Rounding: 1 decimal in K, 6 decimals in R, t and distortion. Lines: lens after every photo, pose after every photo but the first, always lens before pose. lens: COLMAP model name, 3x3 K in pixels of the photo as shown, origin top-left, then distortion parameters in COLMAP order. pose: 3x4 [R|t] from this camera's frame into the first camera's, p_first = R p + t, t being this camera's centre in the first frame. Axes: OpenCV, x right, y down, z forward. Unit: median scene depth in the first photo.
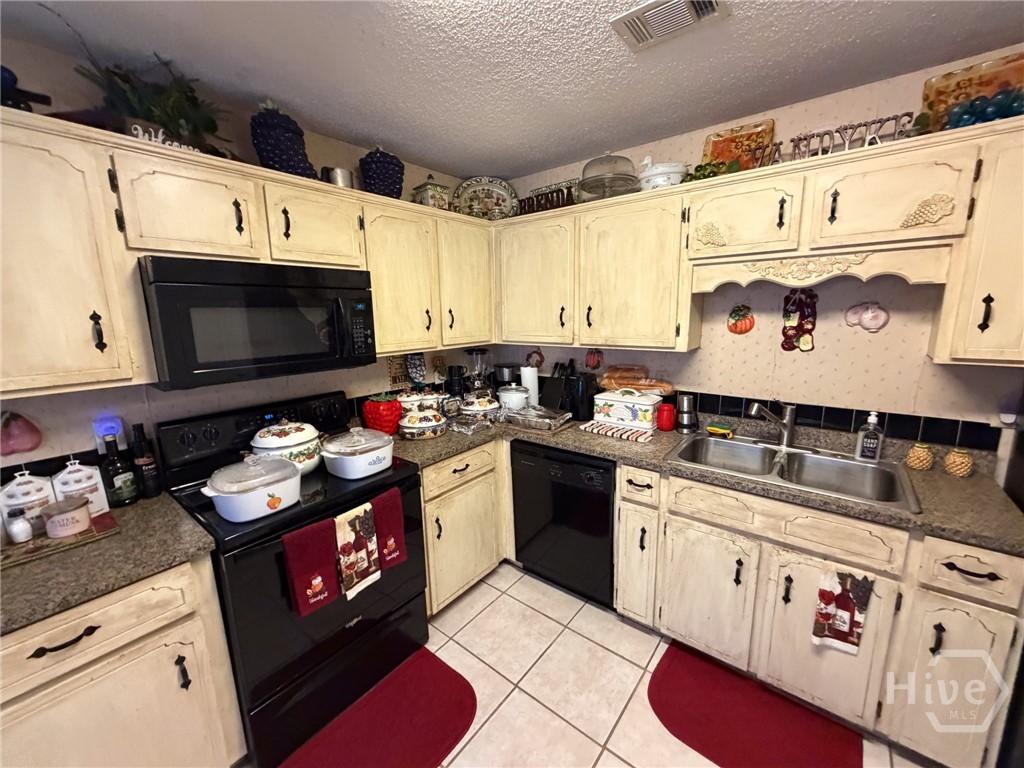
lens RADIAL K [[410.9, 0, 509.7], [0, 410.9, 384.8], [0, 0, 1]] dist [0.002109, 0.000010]
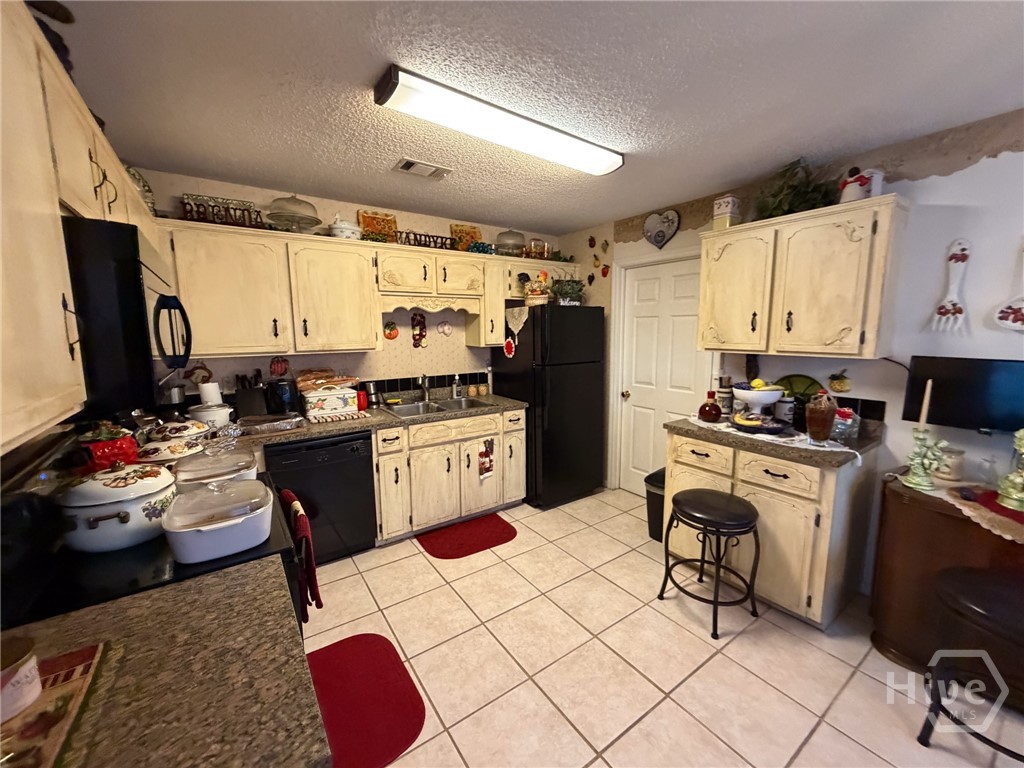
lens RADIAL K [[410.9, 0, 508.5], [0, 410.9, 383.9], [0, 0, 1]] dist [0.002109, 0.000010]
pose [[0.283466, -0.114526, 0.952119, -0.964951], [0.173408, 0.982598, 0.066565, 0.021511], [-0.943174, 0.146236, 0.298393, 0.131199]]
